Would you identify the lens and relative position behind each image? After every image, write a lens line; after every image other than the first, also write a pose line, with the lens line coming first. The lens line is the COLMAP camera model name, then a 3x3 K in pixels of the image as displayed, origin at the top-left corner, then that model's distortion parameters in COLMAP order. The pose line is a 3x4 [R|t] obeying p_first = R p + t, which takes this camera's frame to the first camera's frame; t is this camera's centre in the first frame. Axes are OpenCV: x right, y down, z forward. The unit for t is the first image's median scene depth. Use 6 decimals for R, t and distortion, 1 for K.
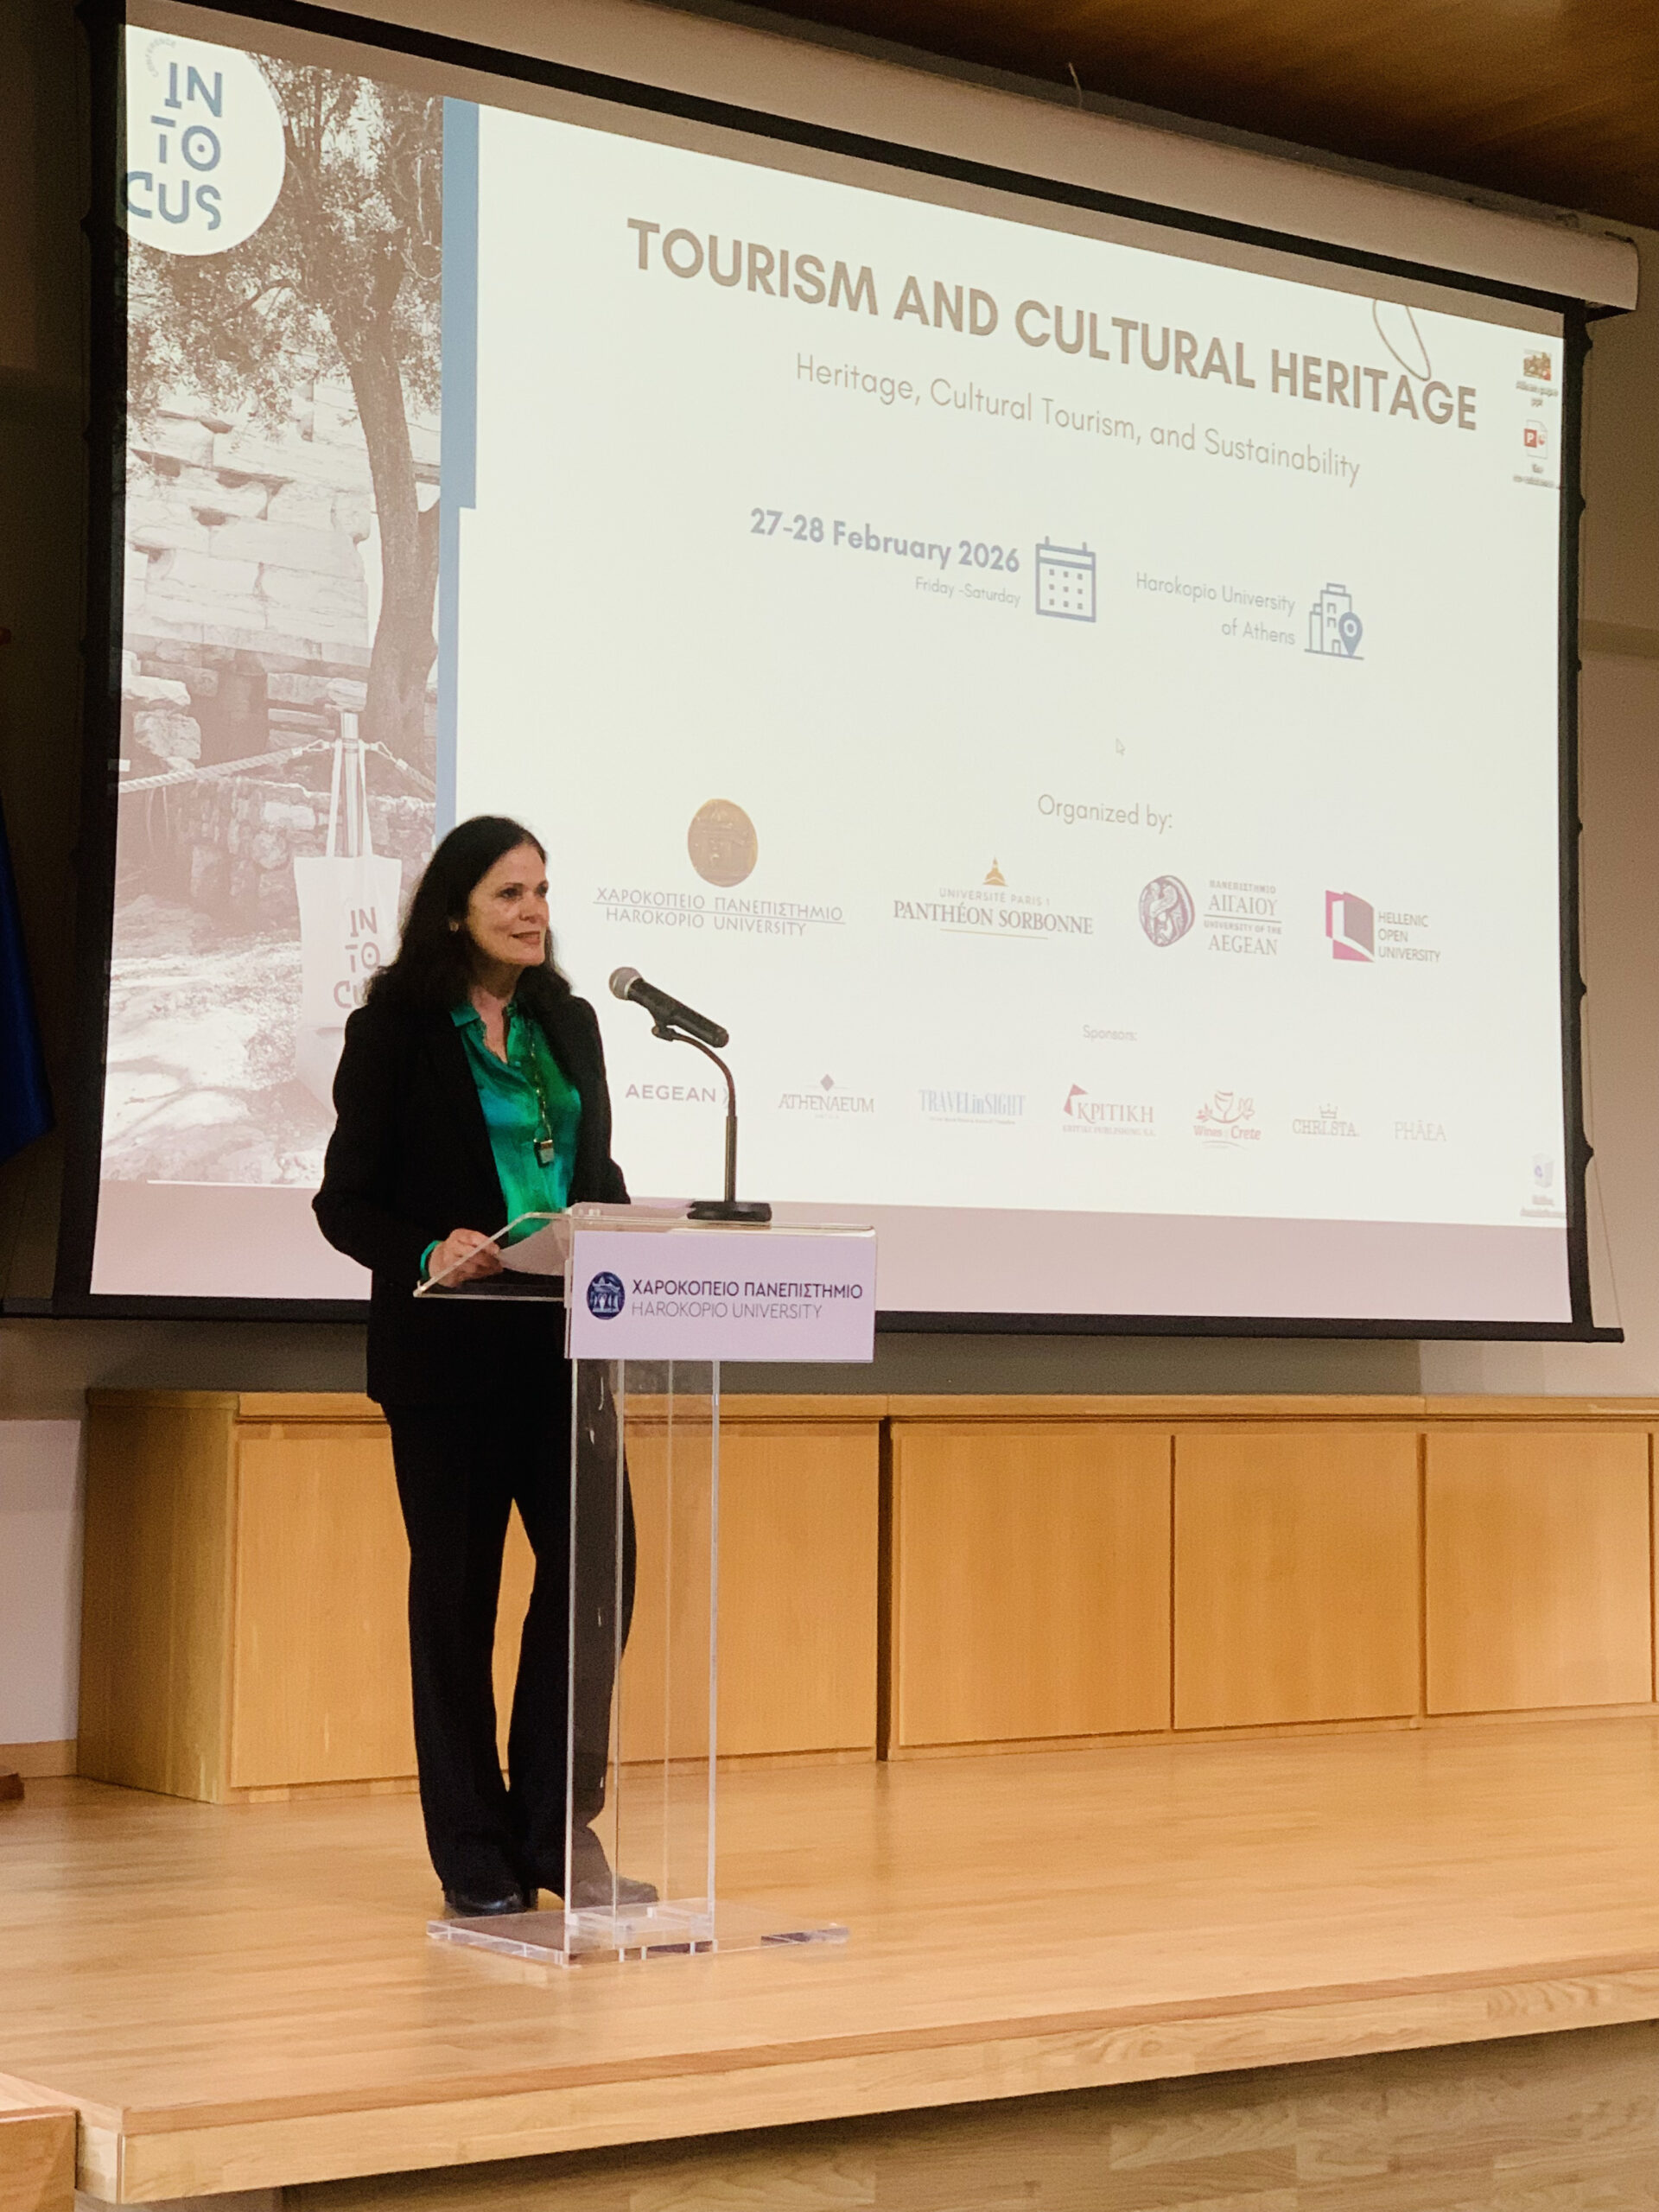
lens RADIAL K [[3941.6, 0, 846.5], [0, 3941.6, 1052.5], [0, 0, 1]] dist [0.065217, 0.000000]
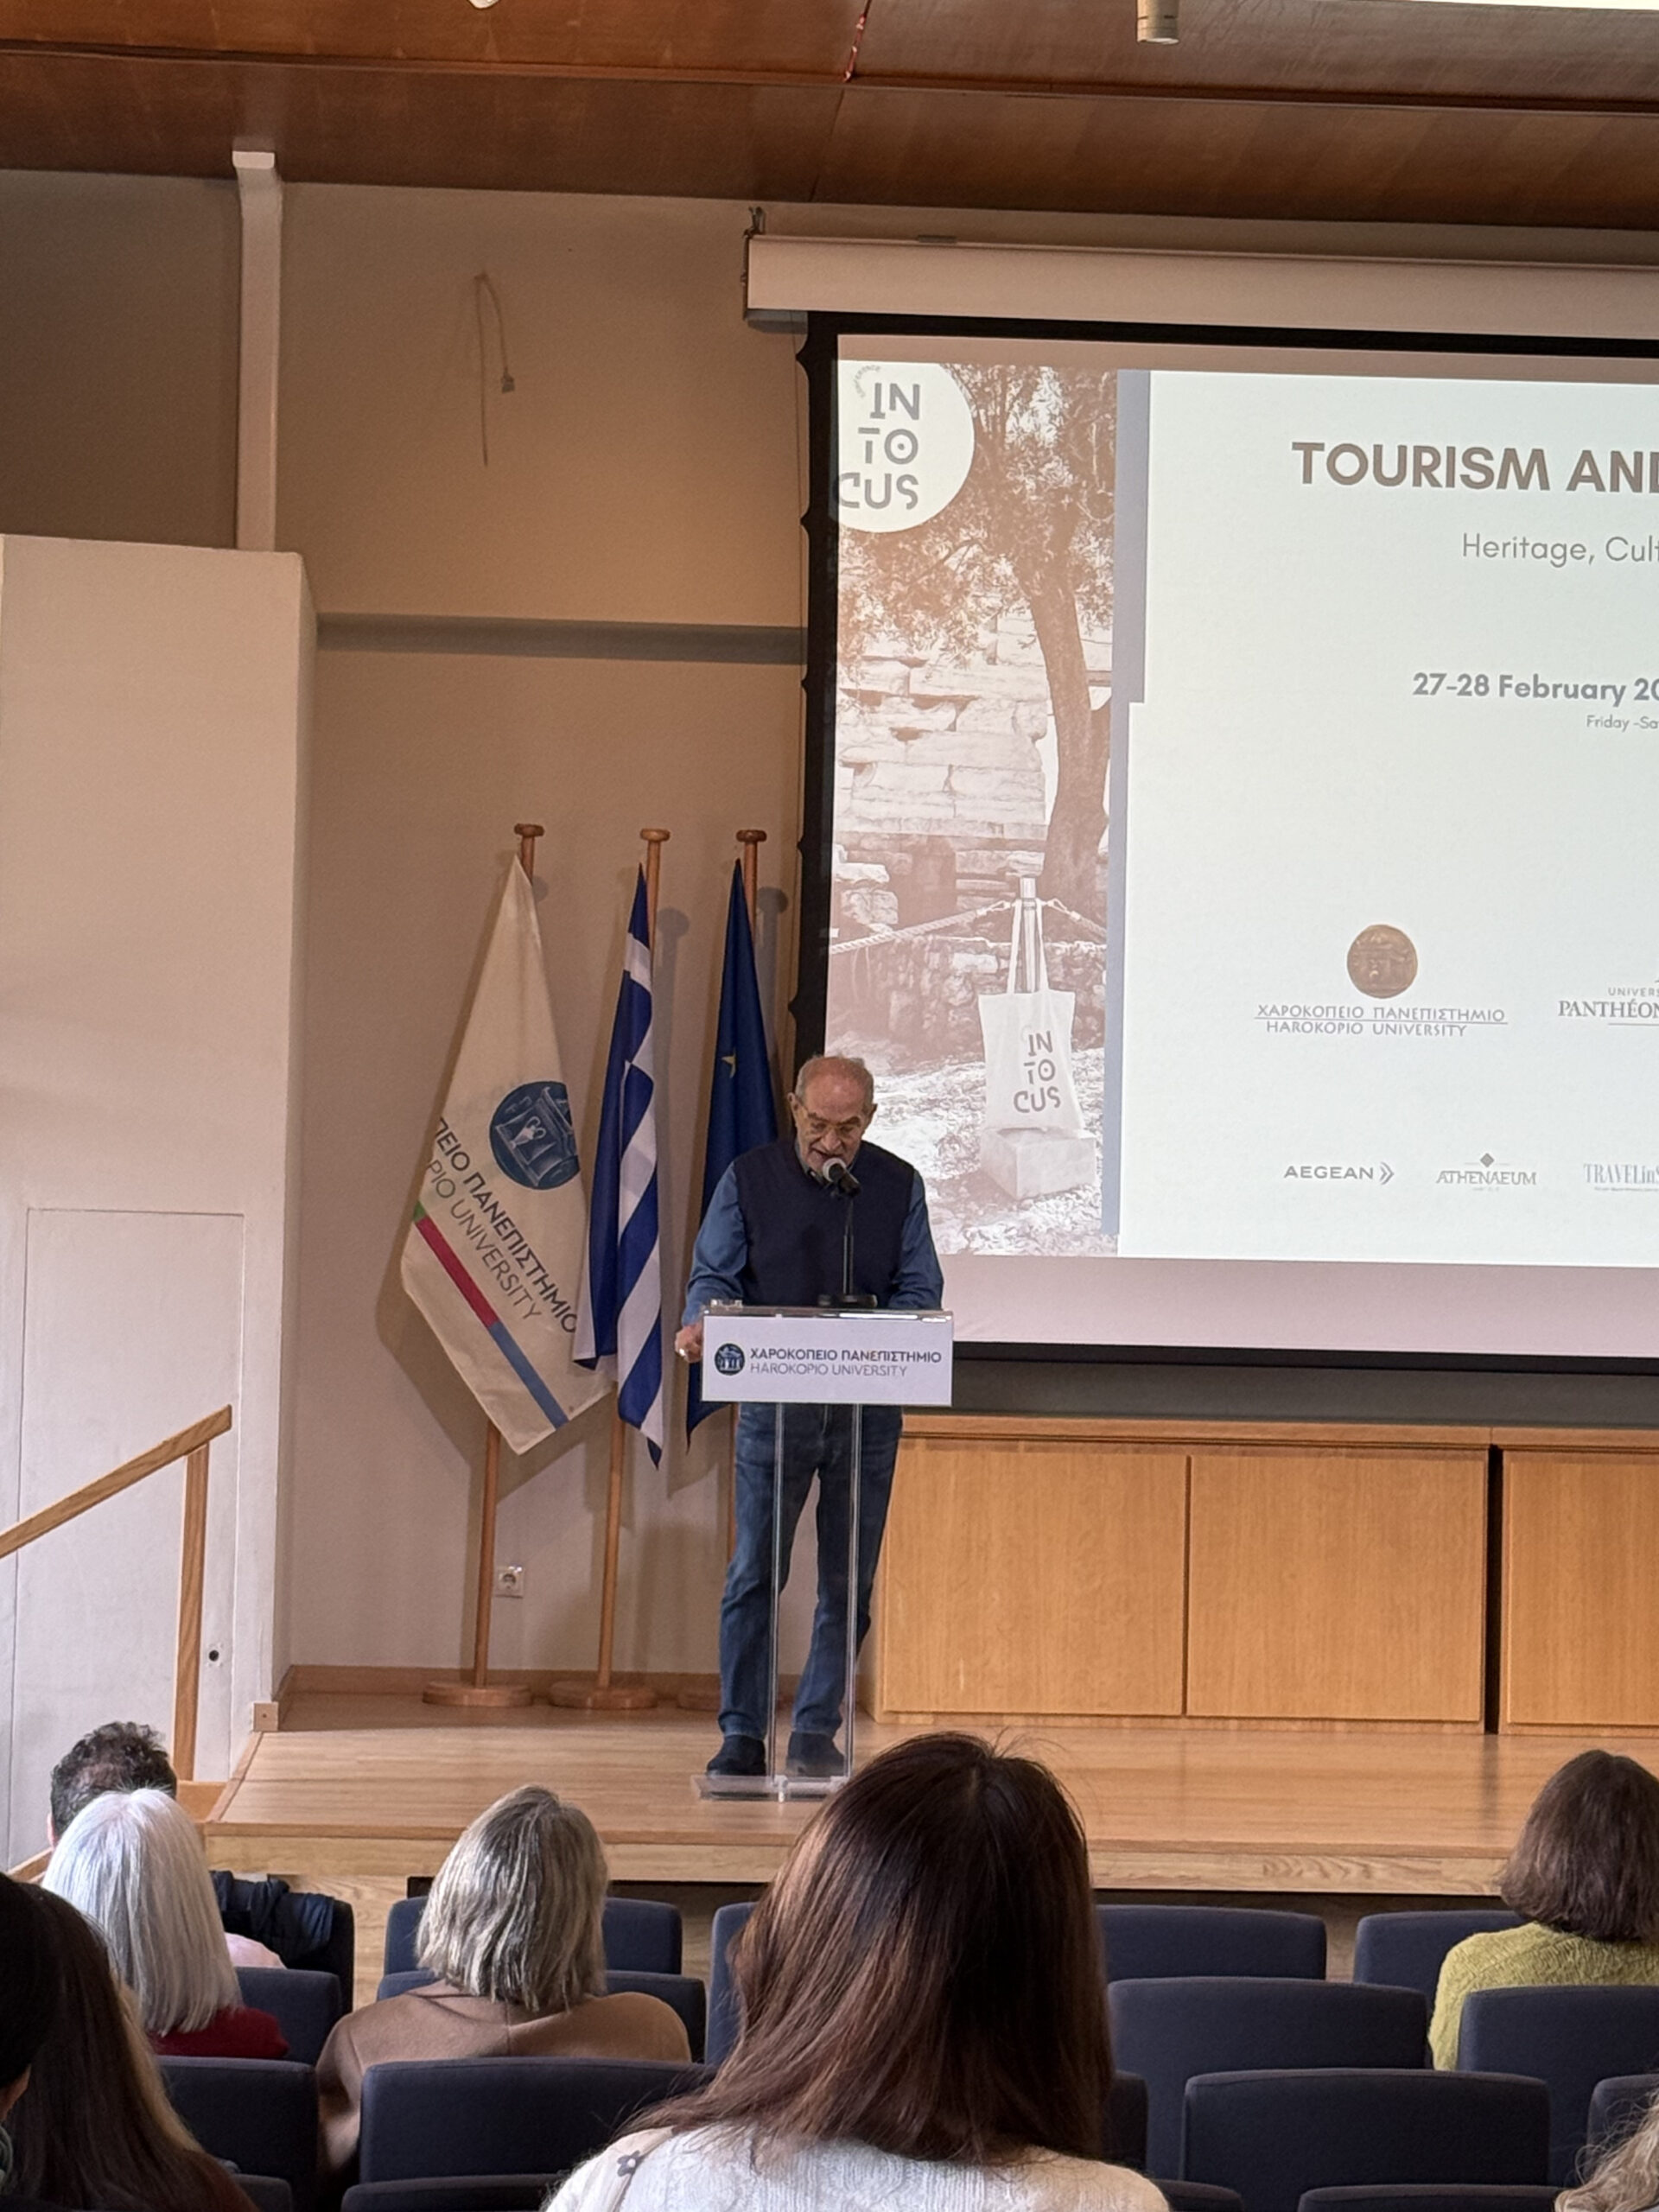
lens RADIAL K [[5227.2, 0, 832.8], [0, 5227.2, 1111.1], [0, 0, 1]] dist [0.037316, 0.000000]
pose [[0.852626, -0.007407, -0.522470, 0.712097], [0.025468, 0.999300, 0.027394, -0.060515], [0.521901, -0.036663, 0.852218, -0.471216]]
